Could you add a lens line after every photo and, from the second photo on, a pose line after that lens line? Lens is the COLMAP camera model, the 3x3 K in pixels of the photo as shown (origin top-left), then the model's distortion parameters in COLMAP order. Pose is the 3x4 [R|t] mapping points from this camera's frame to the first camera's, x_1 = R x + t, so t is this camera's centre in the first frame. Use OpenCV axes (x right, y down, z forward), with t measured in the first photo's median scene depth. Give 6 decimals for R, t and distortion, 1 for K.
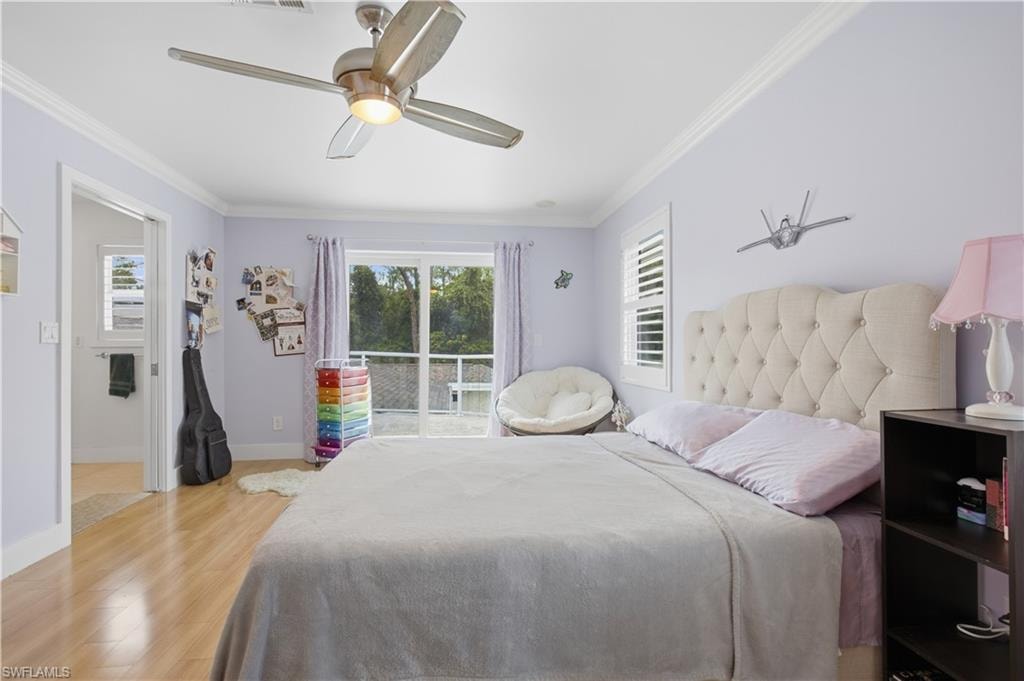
lens RADIAL K [[471.6, 0, 511.1], [0, 471.6, 341.7], [0, 0, 1]] dist [-0.000163, 0.000904]
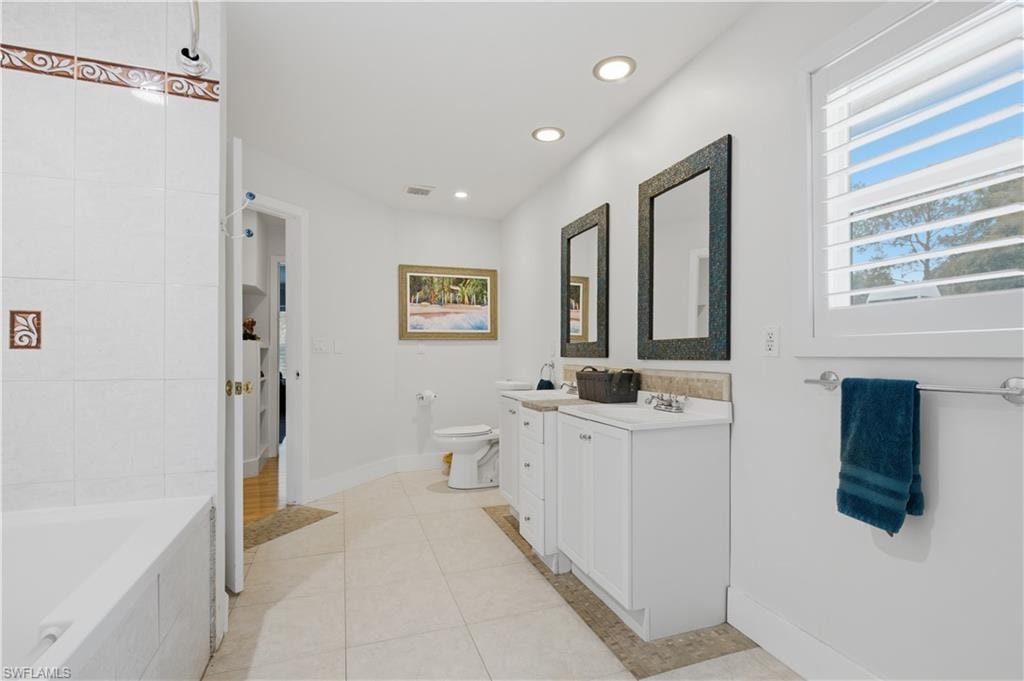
lens RADIAL K [[471.6, 0, 514.4], [0, 471.6, 349.0], [0, 0, 1]] dist [-0.000163, 0.000904]
pose [[0.242341, -0.000185, -0.970191, -0.586500], [-0.002387, 0.999997, -0.000787, 0.007078], [0.970188, 0.002507, 0.242340, 0.698688]]
